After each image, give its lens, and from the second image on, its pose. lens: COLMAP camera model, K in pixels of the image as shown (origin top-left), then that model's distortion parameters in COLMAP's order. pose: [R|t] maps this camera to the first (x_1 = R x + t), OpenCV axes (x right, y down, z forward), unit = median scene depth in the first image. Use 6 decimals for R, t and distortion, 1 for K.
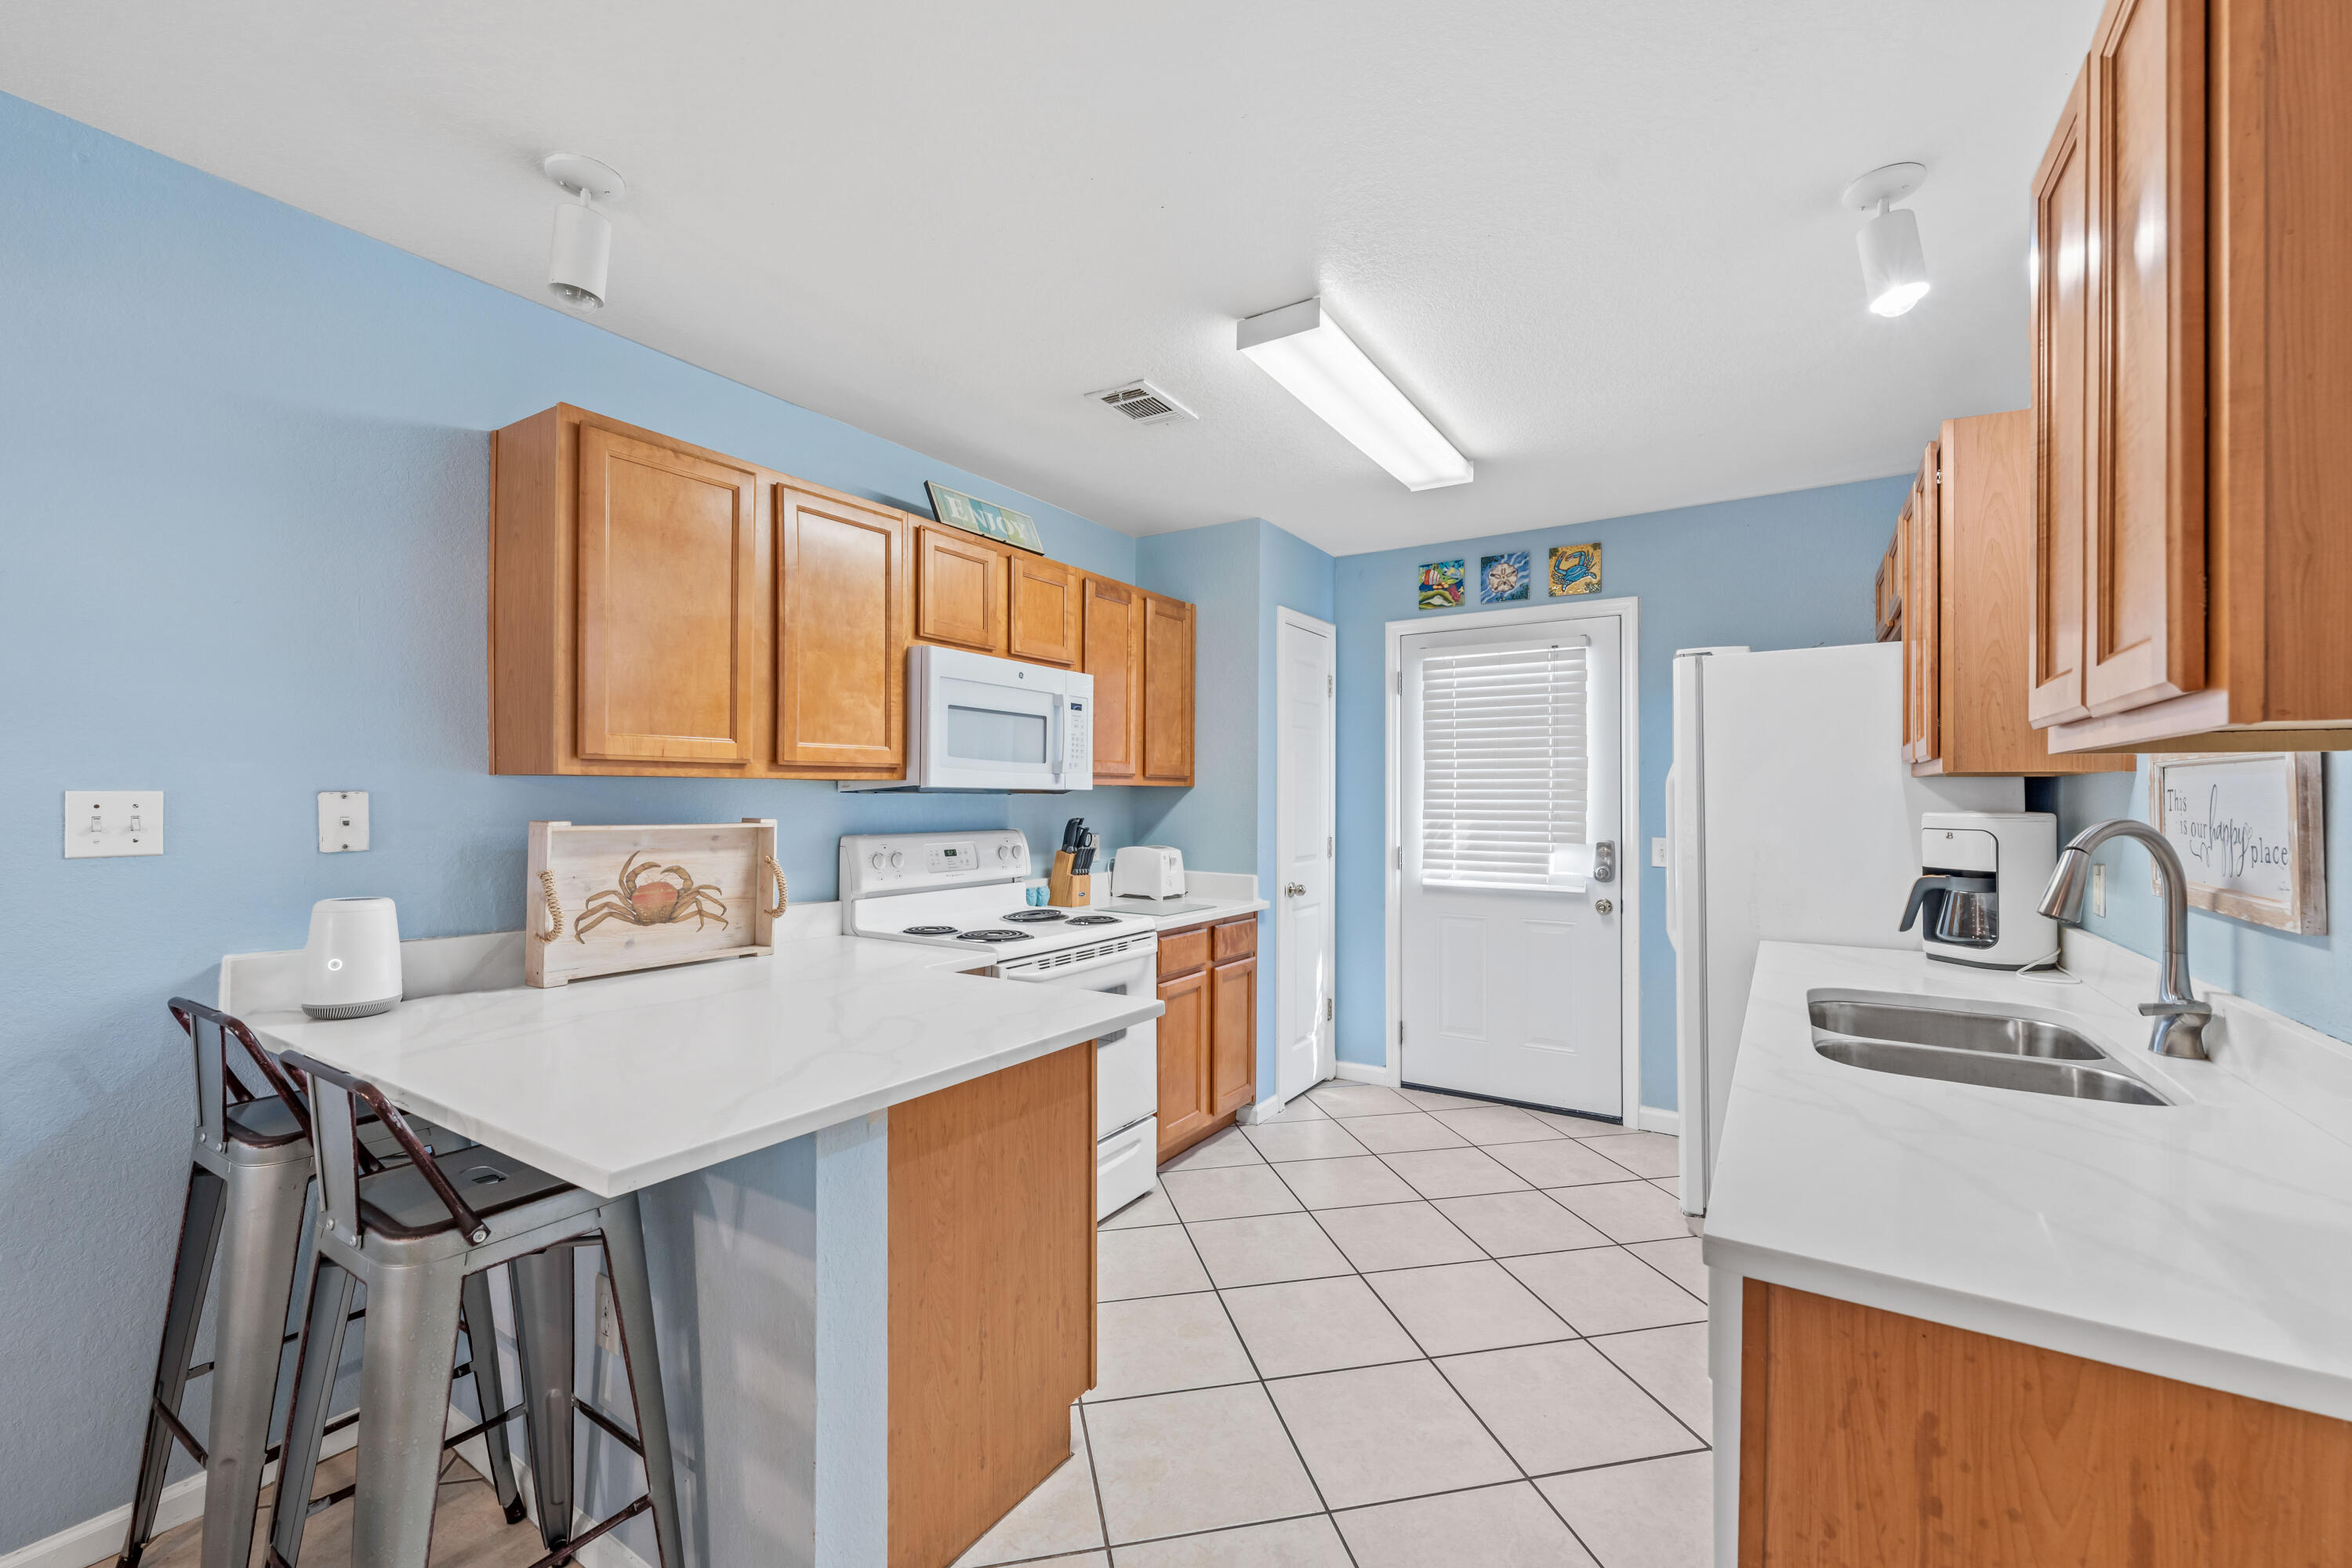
lens RADIAL K [[960.5, 0, 1177.0], [0, 960.5, 793.4], [0, 0, 1]] dist [0.000047, -0.000585]
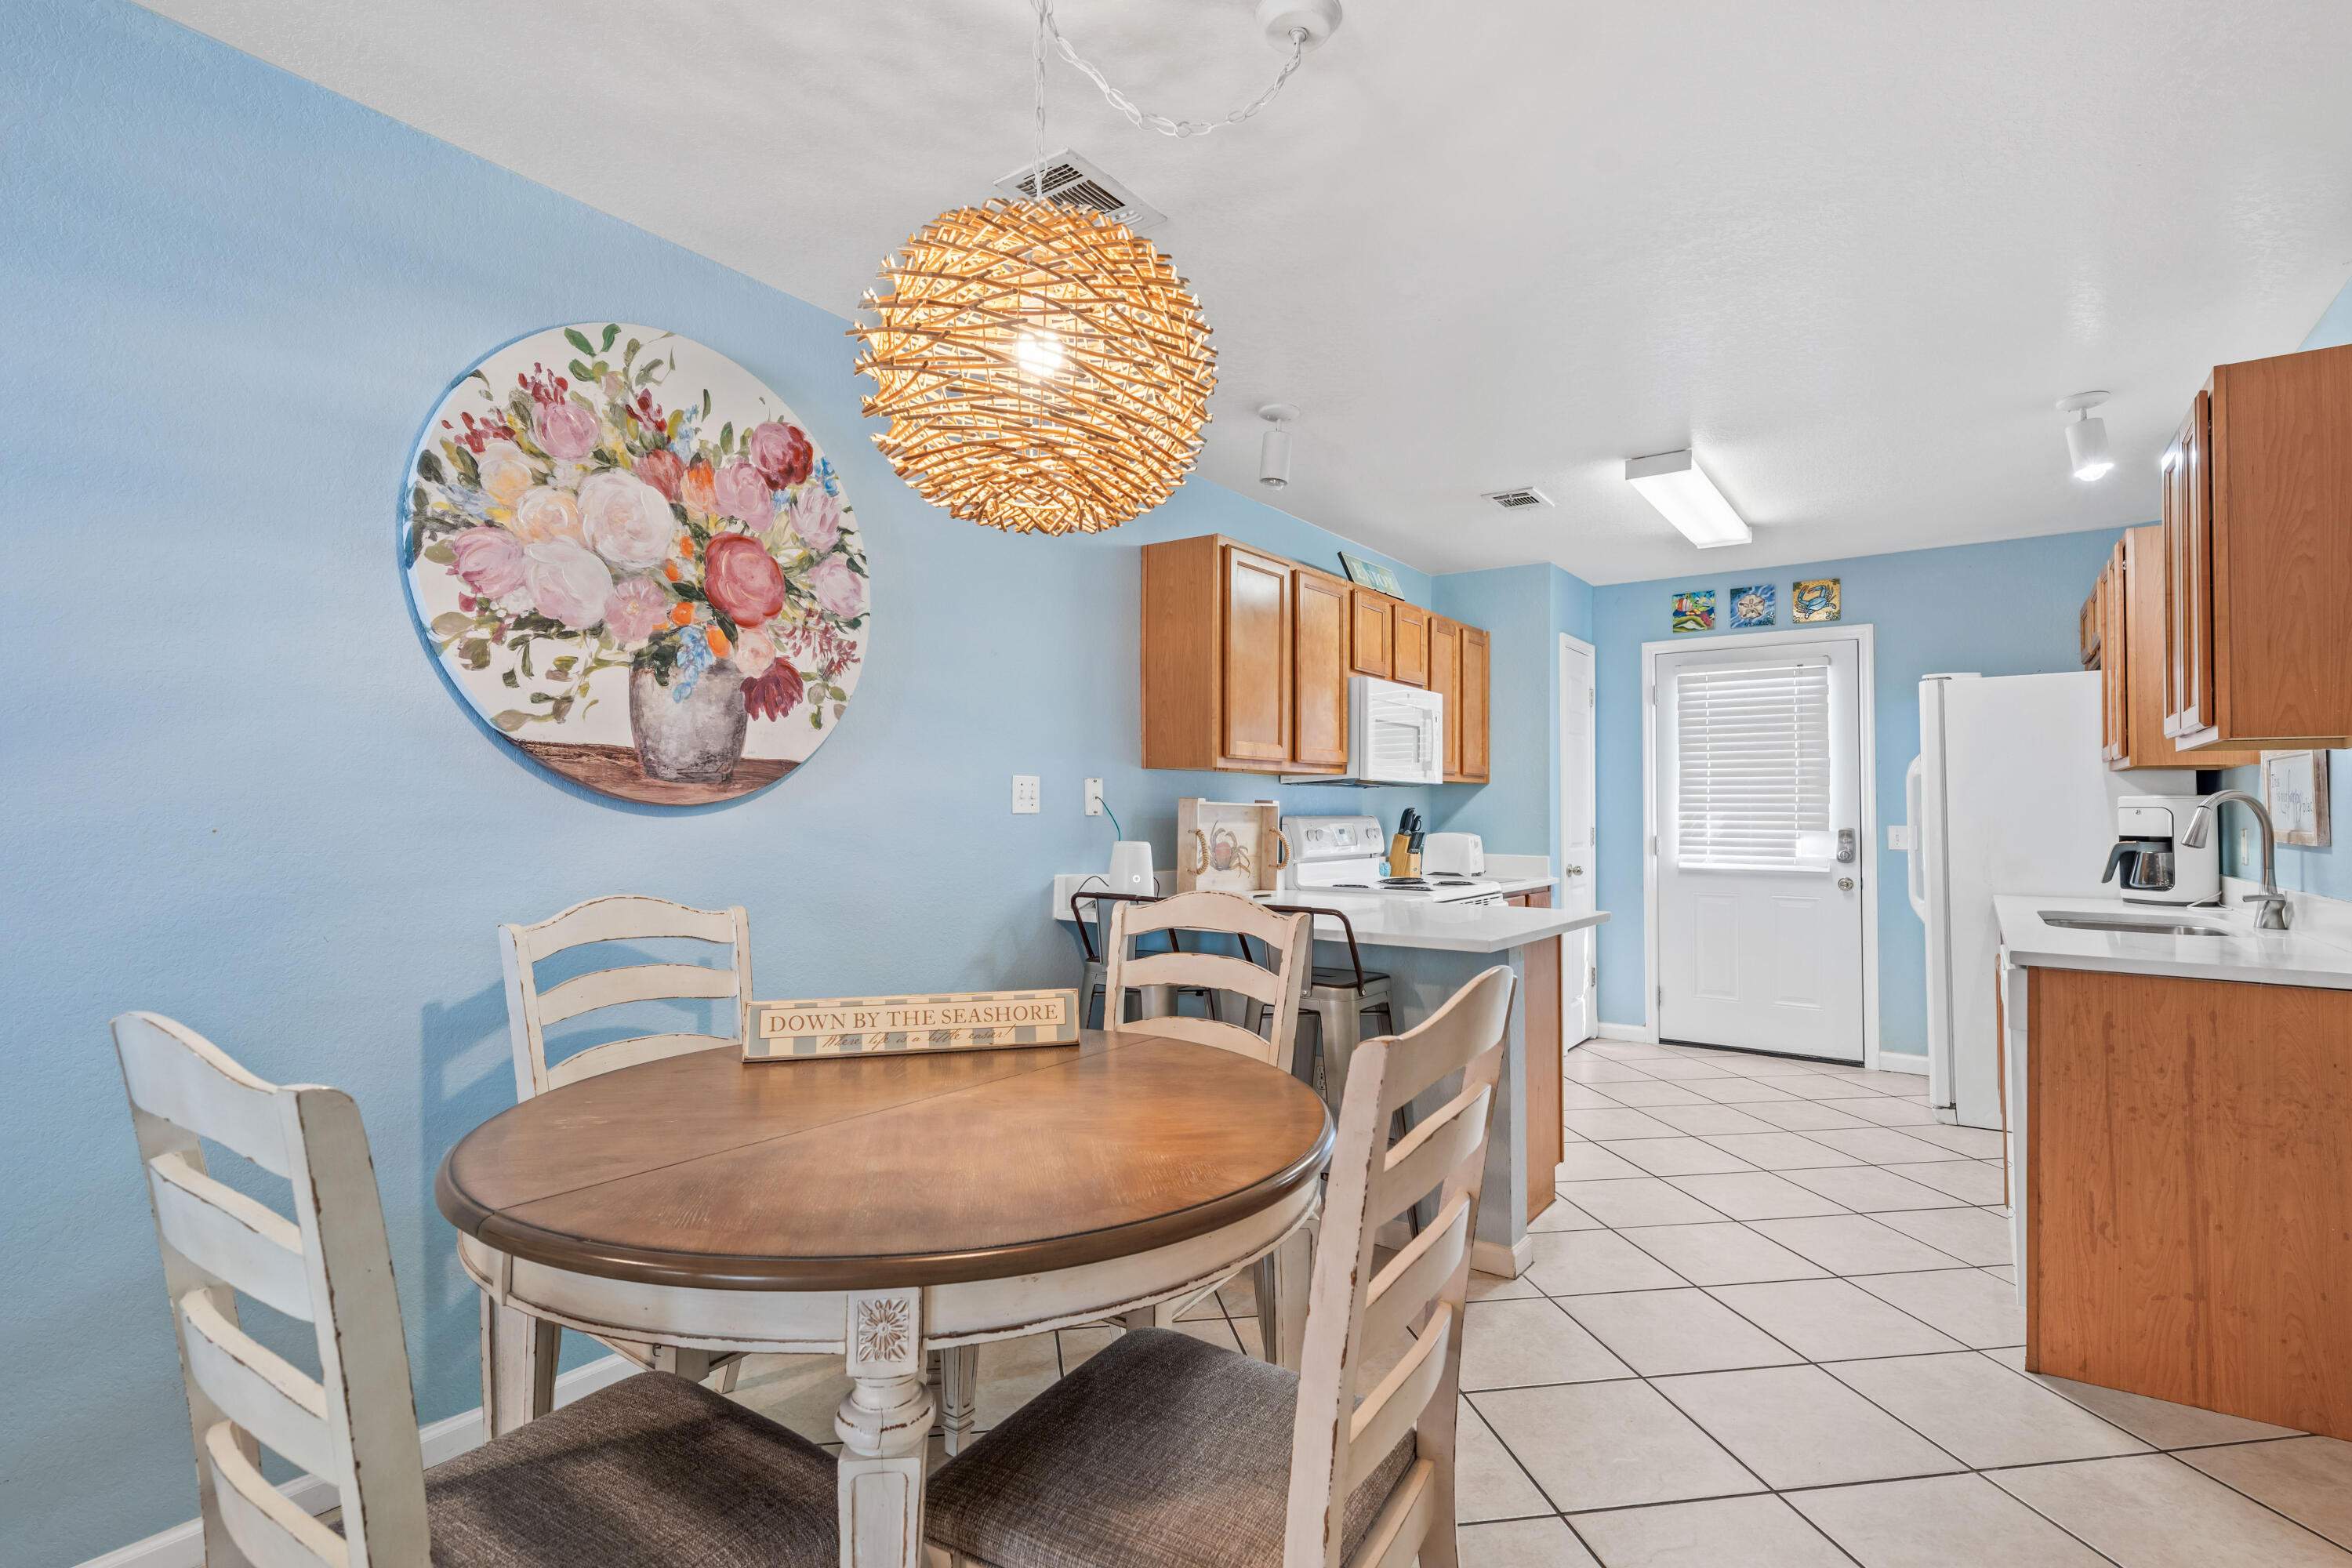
lens RADIAL K [[1119.0, 0, 1176.0], [0, 1119.0, 784.0], [0, 0, 1]] dist [0.001249, 0.000970]
pose [[0.998672, -0.000383, -0.051518, -0.382152], [-0.000613, 0.999813, -0.019309, 0.026692], [0.051516, 0.019315, 0.998485, -0.525541]]
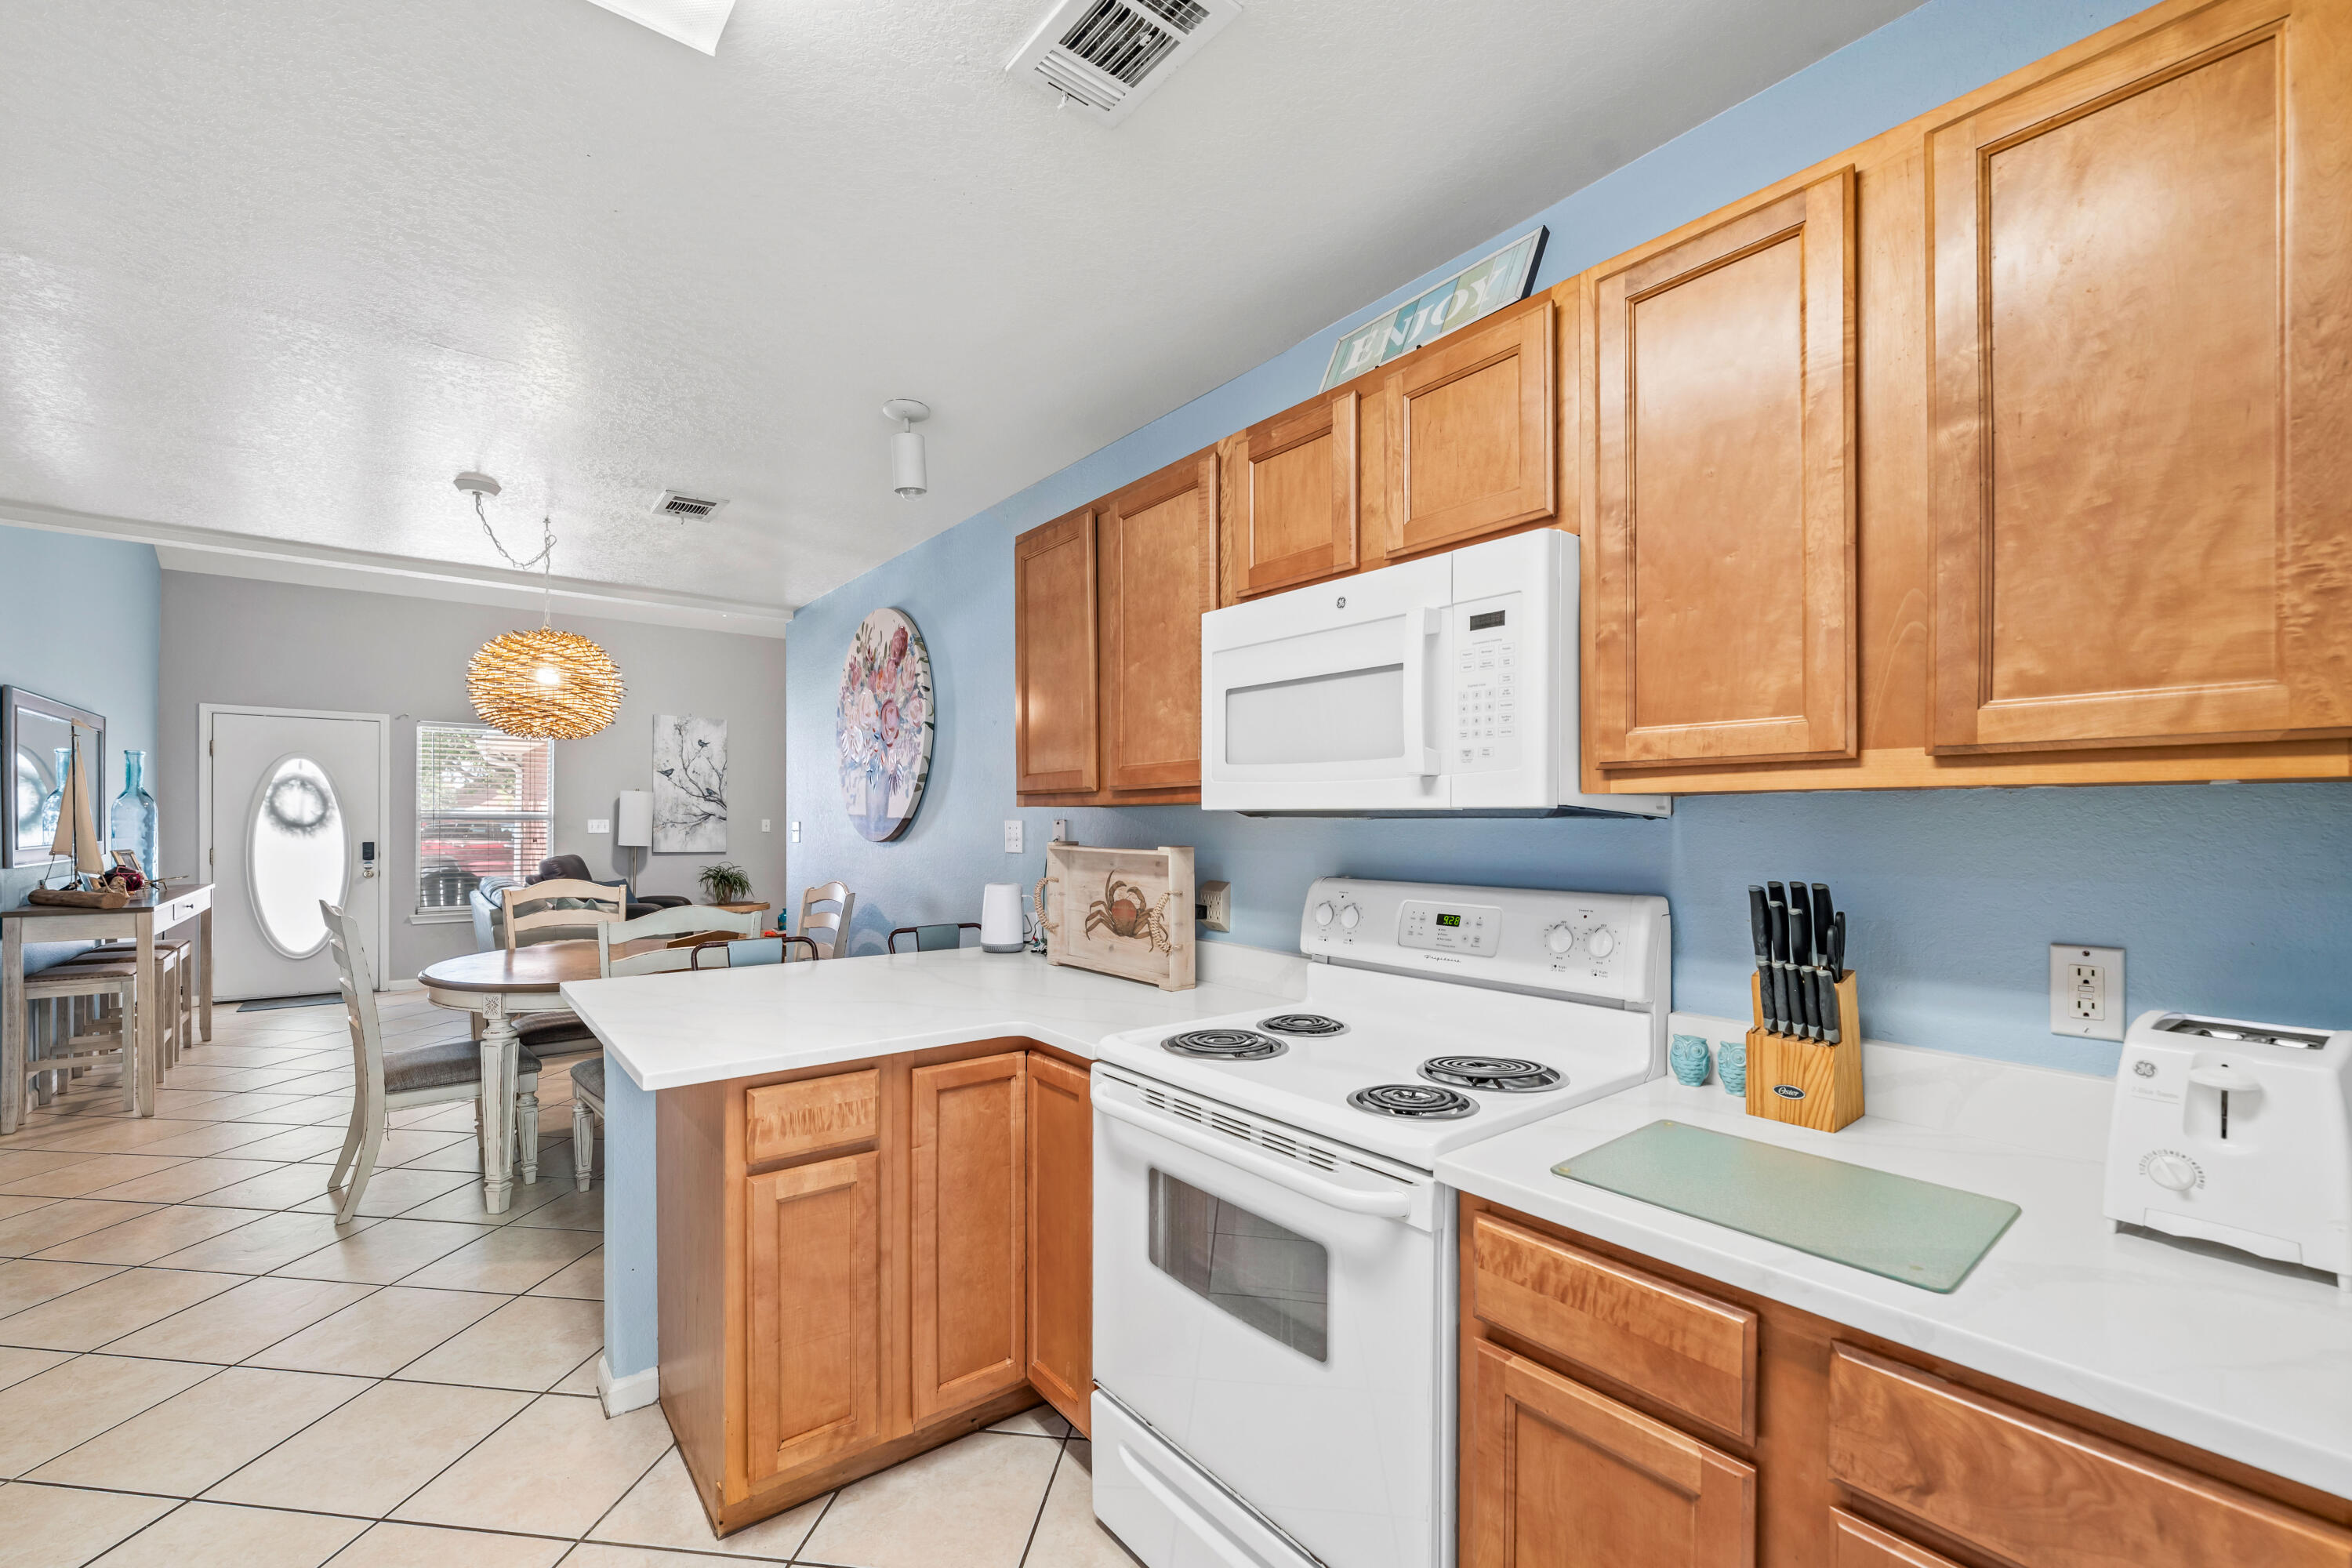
lens RADIAL K [[975.6, 0, 1166.1], [0, 975.6, 826.8], [0, 0, 1]] dist [-0.001342, -0.000228]
pose [[-0.332445, 0.000681, -0.943122, 0.379100], [0.000505, 1.000000, 0.000544, 0.004928], [0.943122, -0.000295, -0.332446, 1.035927]]
